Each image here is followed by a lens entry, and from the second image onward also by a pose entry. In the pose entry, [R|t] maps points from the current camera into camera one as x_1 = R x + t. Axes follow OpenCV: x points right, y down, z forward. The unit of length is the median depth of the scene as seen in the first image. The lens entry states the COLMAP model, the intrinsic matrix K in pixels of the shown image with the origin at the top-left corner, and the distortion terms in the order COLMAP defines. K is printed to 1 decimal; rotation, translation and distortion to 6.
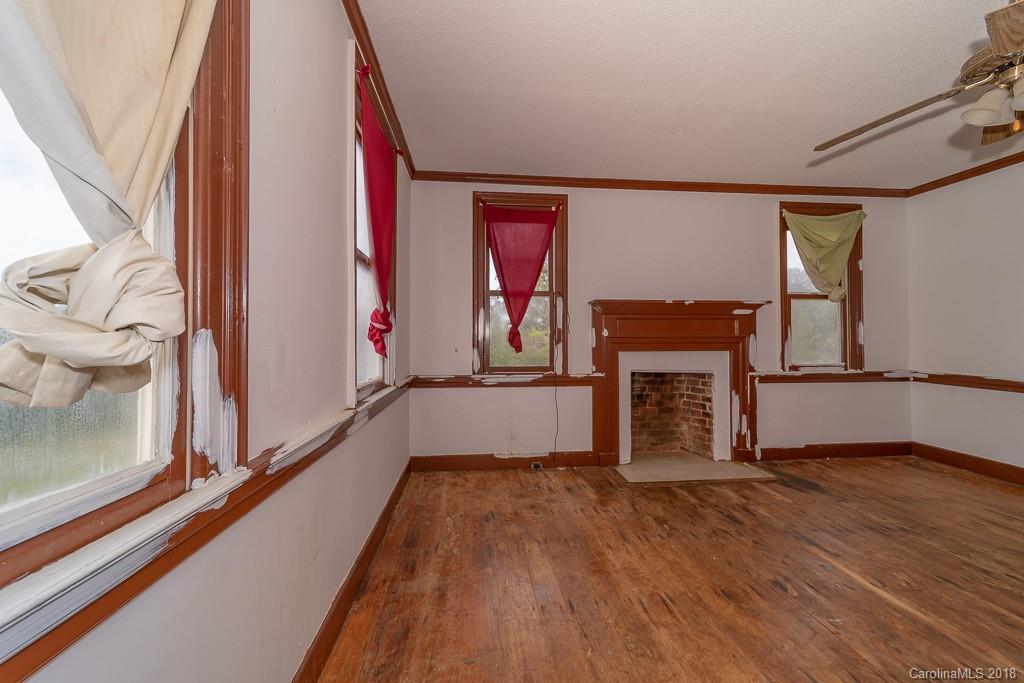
lens RADIAL K [[350.9, 0, 516.1], [0, 350.9, 336.2], [0, 0, 1]] dist [0.000886, 0.000009]
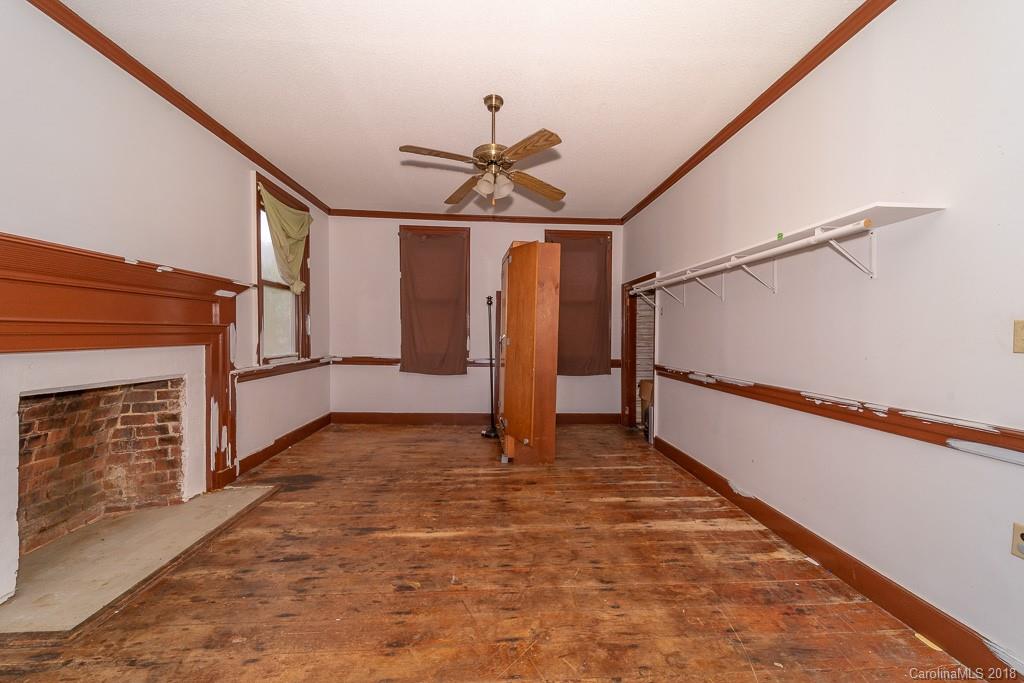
lens RADIAL K [[350.9, 0, 516.1], [0, 350.9, 336.2], [0, 0, 1]] dist [0.000886, 0.000009]
pose [[0.071680, -0.008007, 0.997396, -0.080715], [-0.019177, 0.999772, 0.009404, 0.004543], [-0.997243, -0.019801, 0.071510, 0.297654]]
